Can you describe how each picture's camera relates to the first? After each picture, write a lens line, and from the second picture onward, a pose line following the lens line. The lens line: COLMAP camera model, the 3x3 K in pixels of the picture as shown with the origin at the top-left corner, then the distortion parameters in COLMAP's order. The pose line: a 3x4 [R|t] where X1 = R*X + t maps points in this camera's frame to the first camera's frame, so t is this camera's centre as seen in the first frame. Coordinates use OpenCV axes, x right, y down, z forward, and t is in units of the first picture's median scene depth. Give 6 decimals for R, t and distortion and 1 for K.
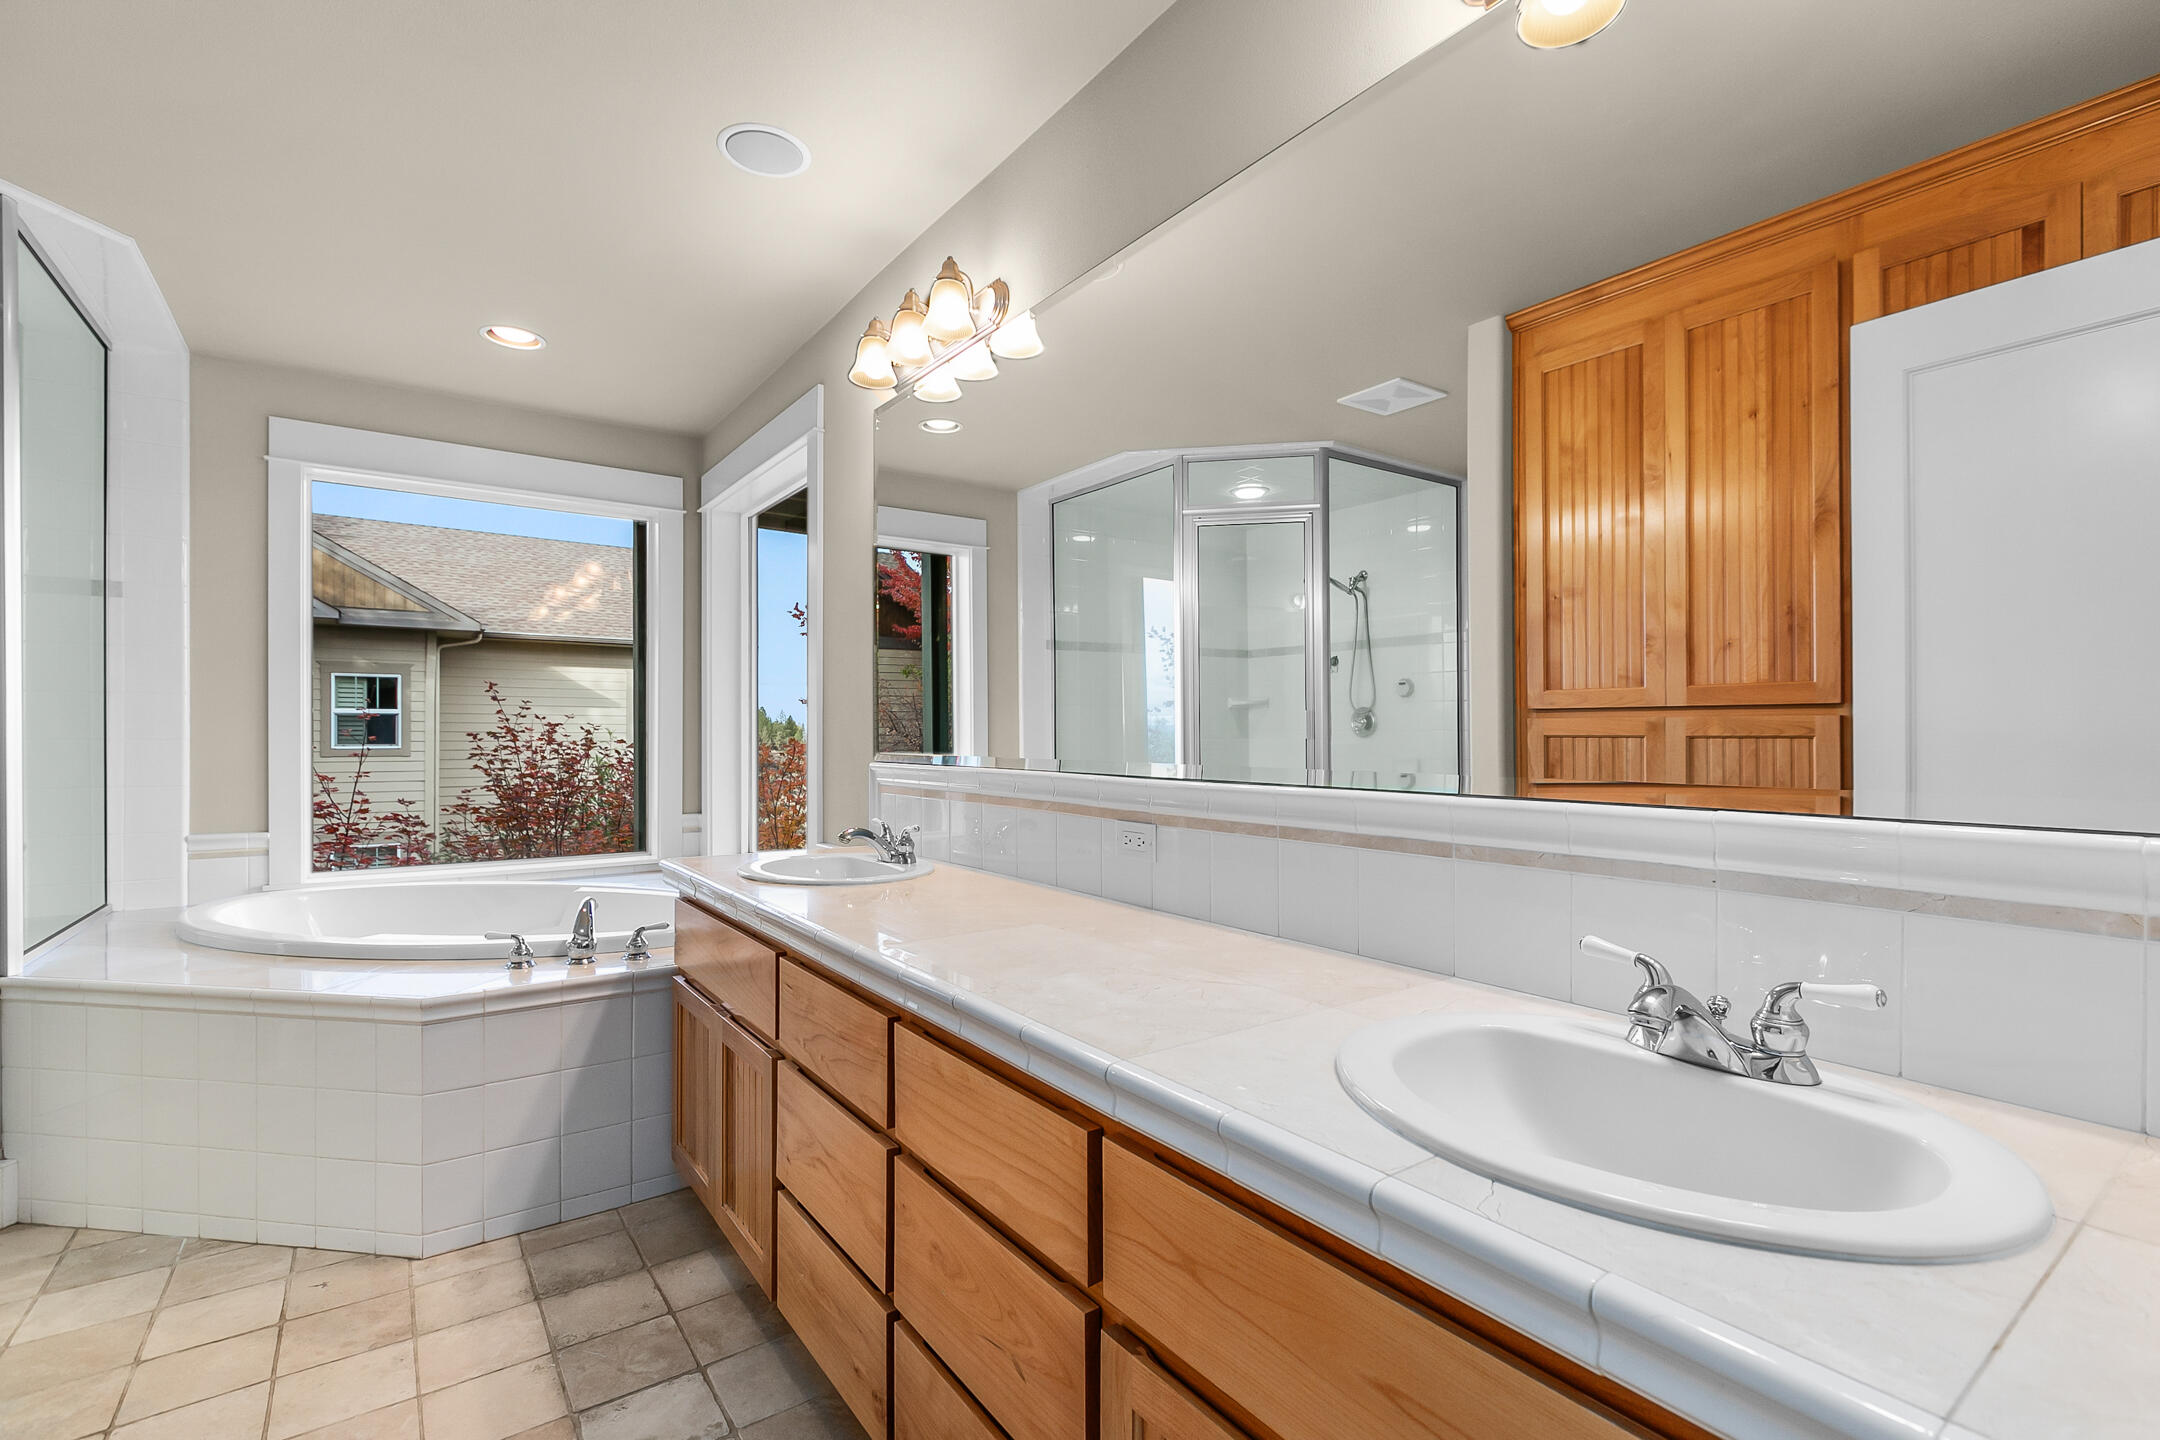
lens RADIAL K [[977.1, 0, 1069.1], [0, 977.1, 731.5], [0, 0, 1]] dist [0.002298, -0.001421]
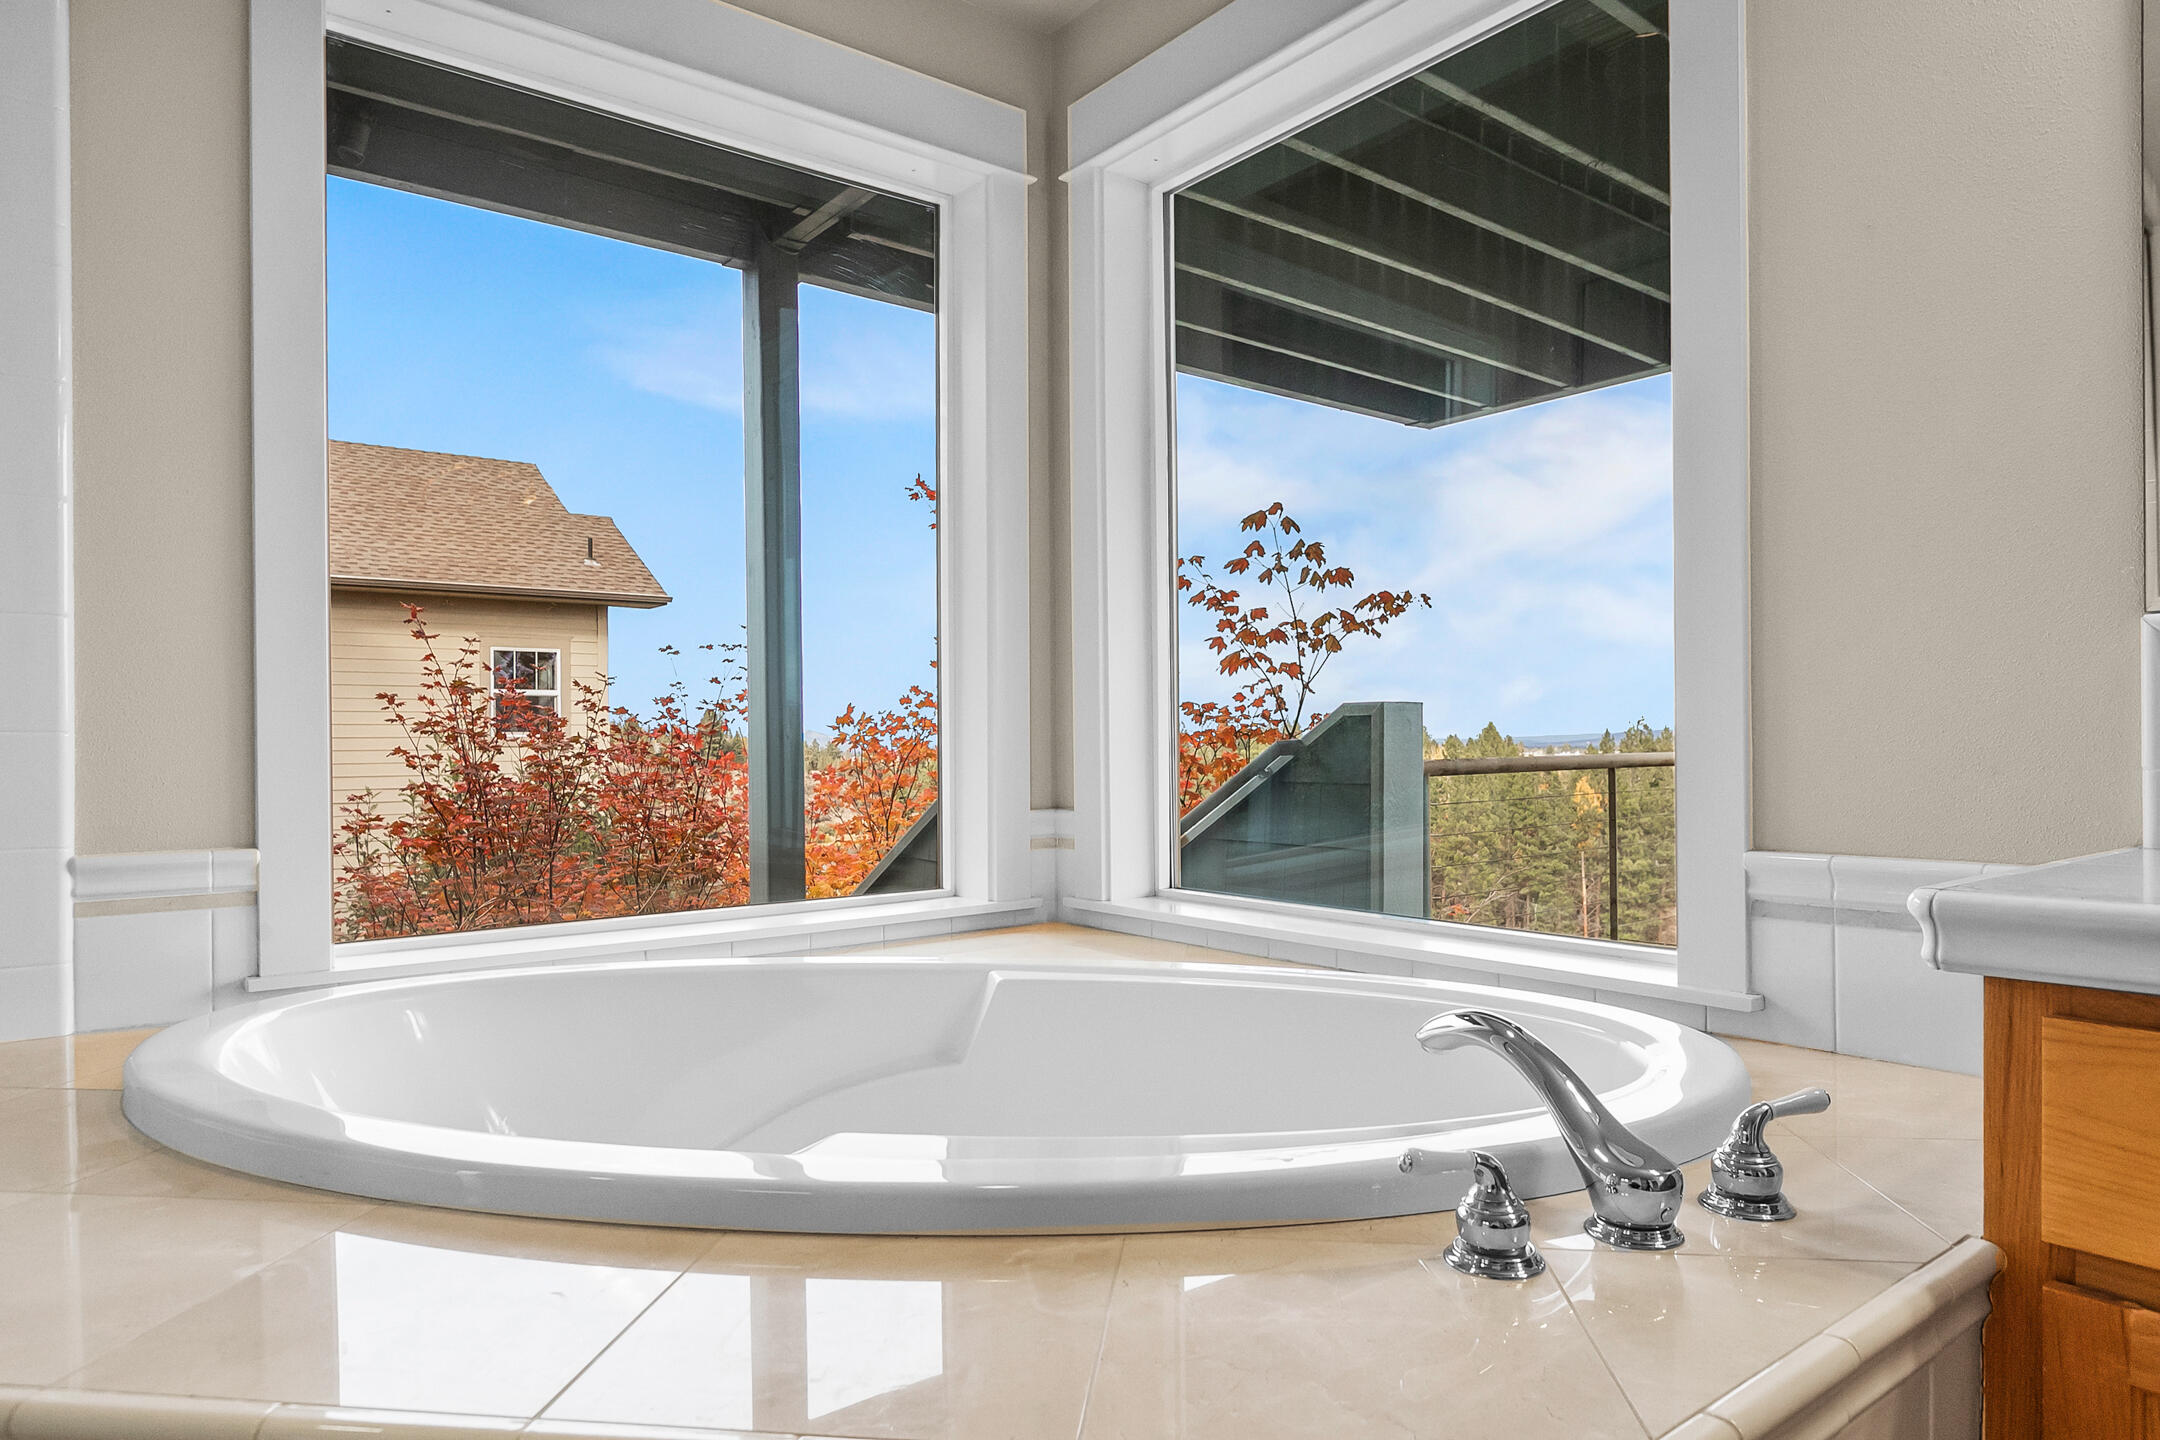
lens RADIAL K [[1325.4, 0, 1075.2], [0, 1325.4, 743.1], [0, 0, 1]] dist [-0.021212, 0.014076]
pose [[0.998960, -0.011252, 0.044183, -0.603082], [0.010839, 0.999895, 0.009573, 0.069187], [-0.044286, -0.009084, 0.998978, 0.520527]]
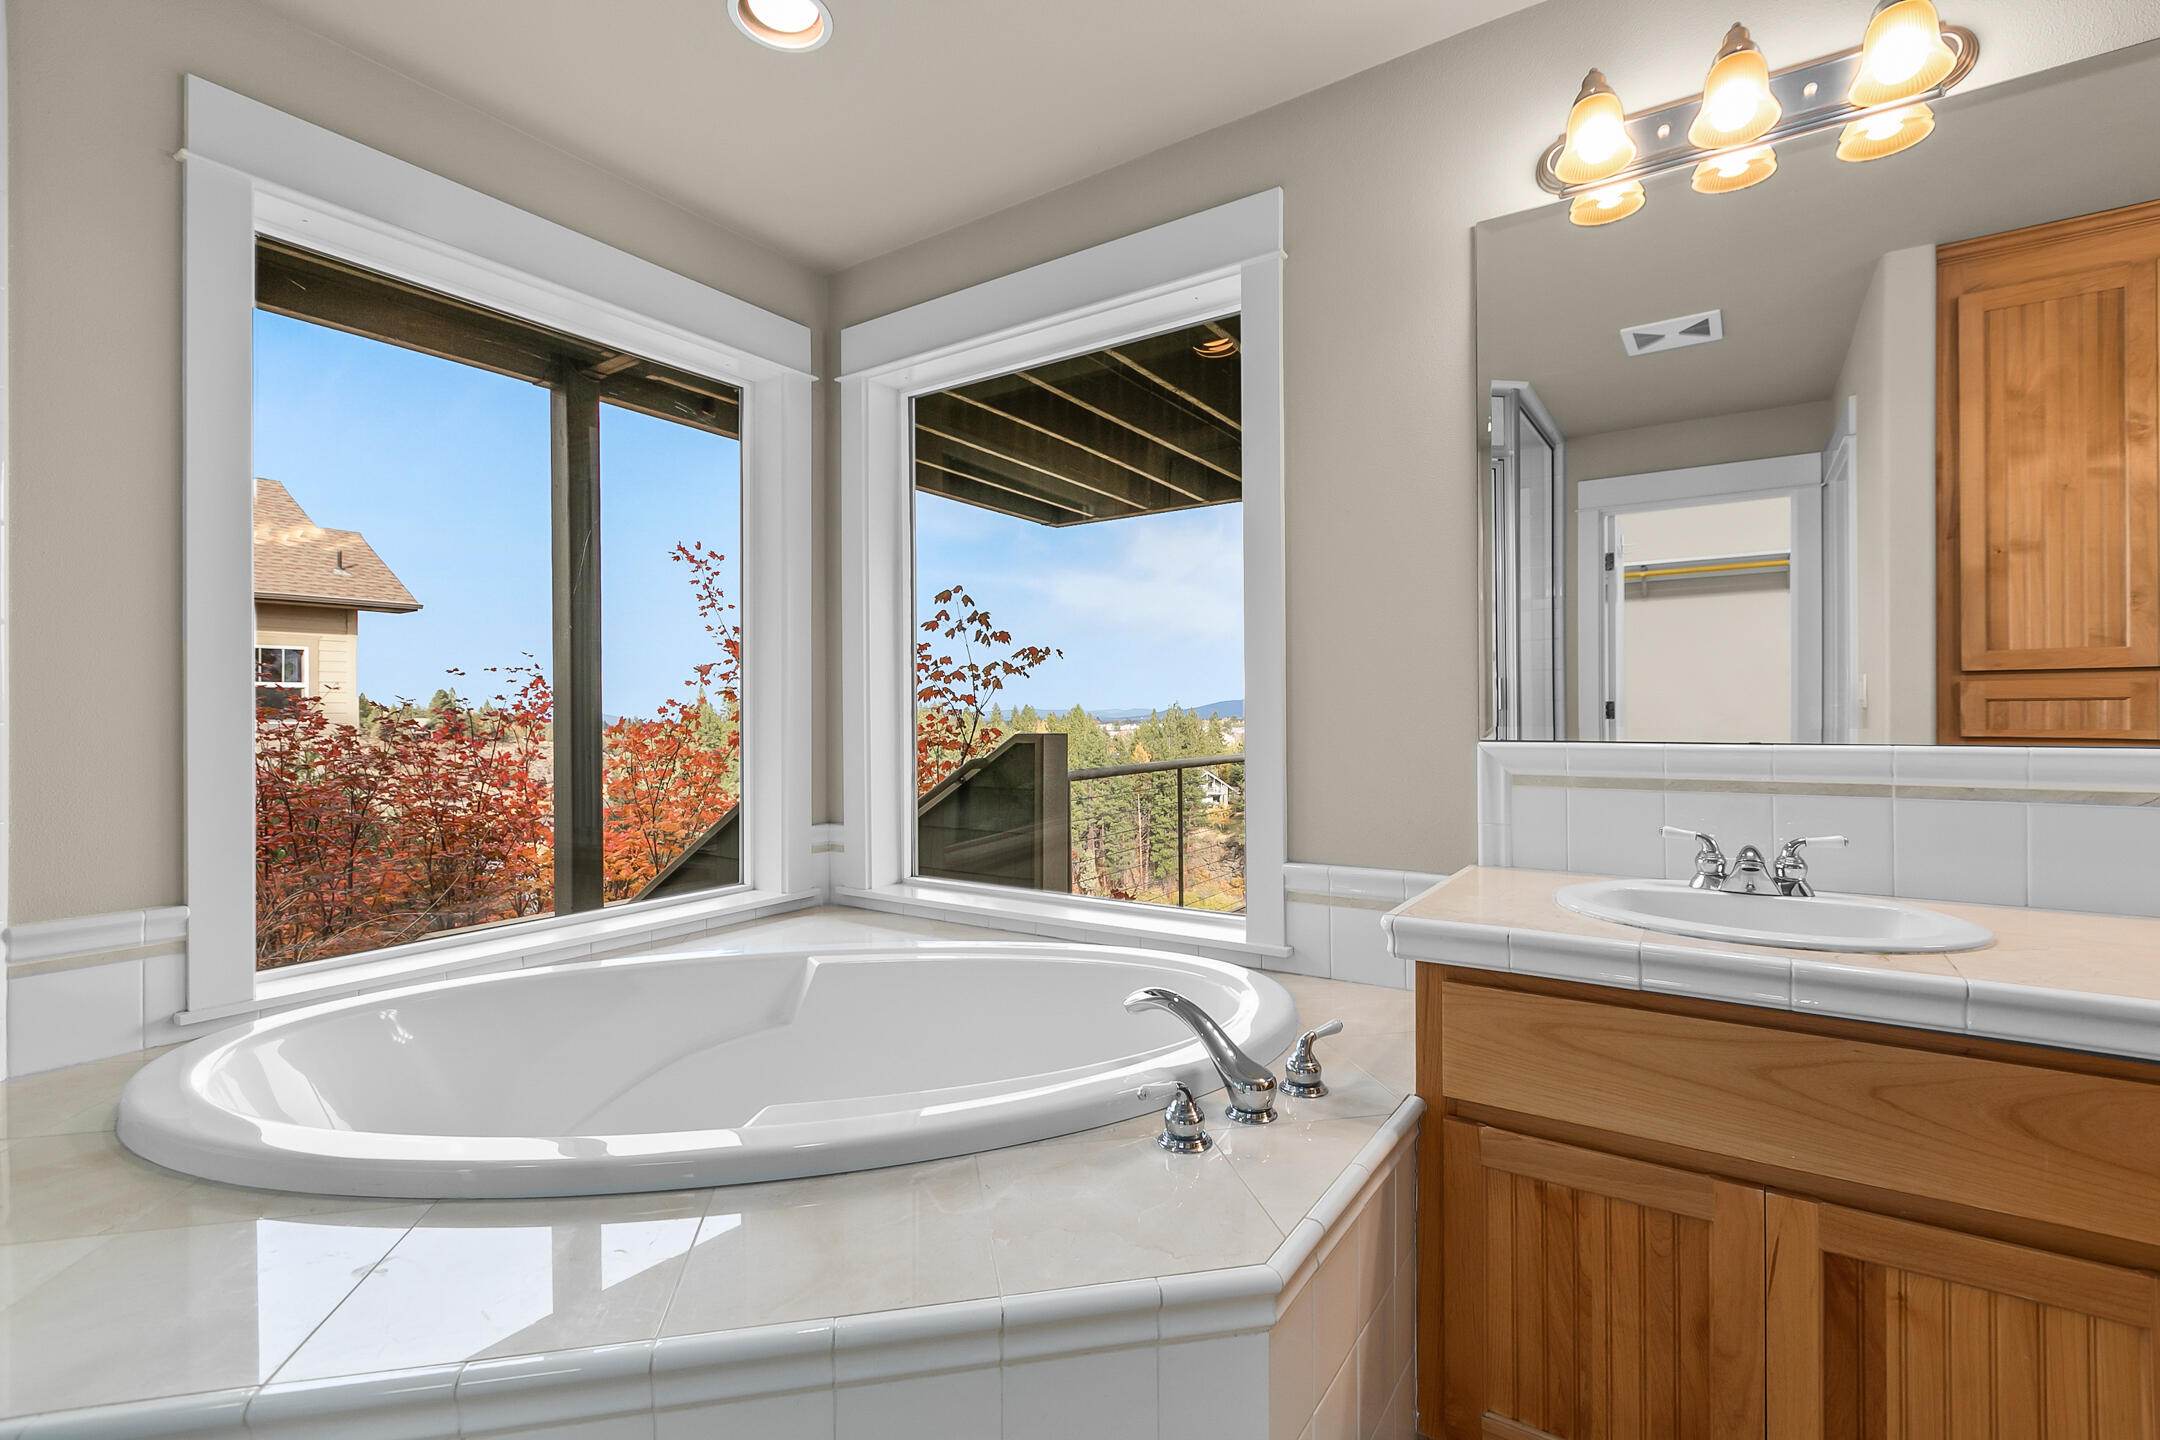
lens RADIAL K [[977.1, 0, 1086.3], [0, 977.1, 710.9], [0, 0, 1]] dist [0.002298, -0.001421]
pose [[0.936423, -0.008701, 0.350764, -0.681220], [0.007418, 0.999960, 0.005001, 0.005000], [-0.350793, -0.002081, 0.936451, 0.447693]]
